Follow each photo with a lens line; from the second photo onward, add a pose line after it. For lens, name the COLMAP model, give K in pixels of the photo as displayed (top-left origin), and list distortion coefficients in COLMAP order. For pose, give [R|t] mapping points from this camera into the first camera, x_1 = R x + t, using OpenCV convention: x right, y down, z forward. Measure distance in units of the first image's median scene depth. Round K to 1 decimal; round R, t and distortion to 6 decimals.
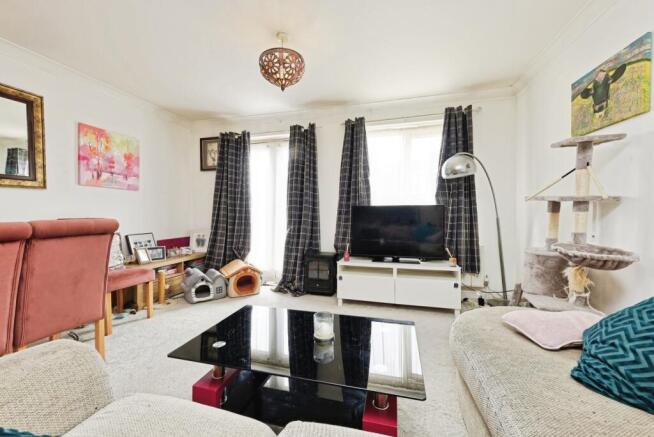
lens RADIAL K [[262.2, 0, 323.7], [0, 262.2, 214.5], [0, 0, 1]] dist [0.012213, -0.000036]
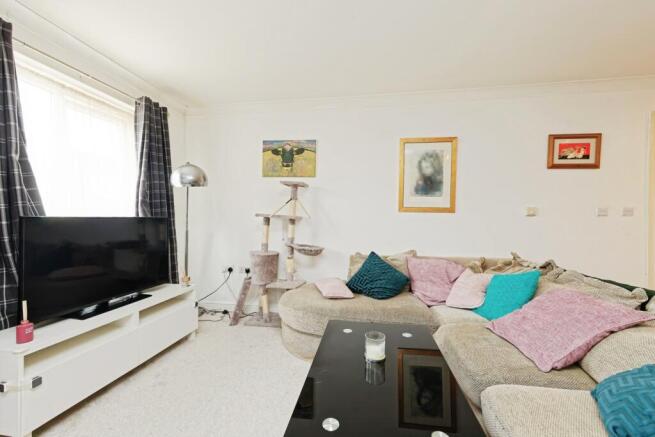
lens RADIAL K [[263.8, 0, 327.5], [0, 263.8, 218.5], [0, 0, 1]] dist [0.000100, -0.000028]
pose [[-0.134133, 0.004291, 0.990954, -0.622760], [0.006863, 0.999971, -0.003401, -0.035274], [-0.990940, 0.006345, -0.134159, 0.845940]]
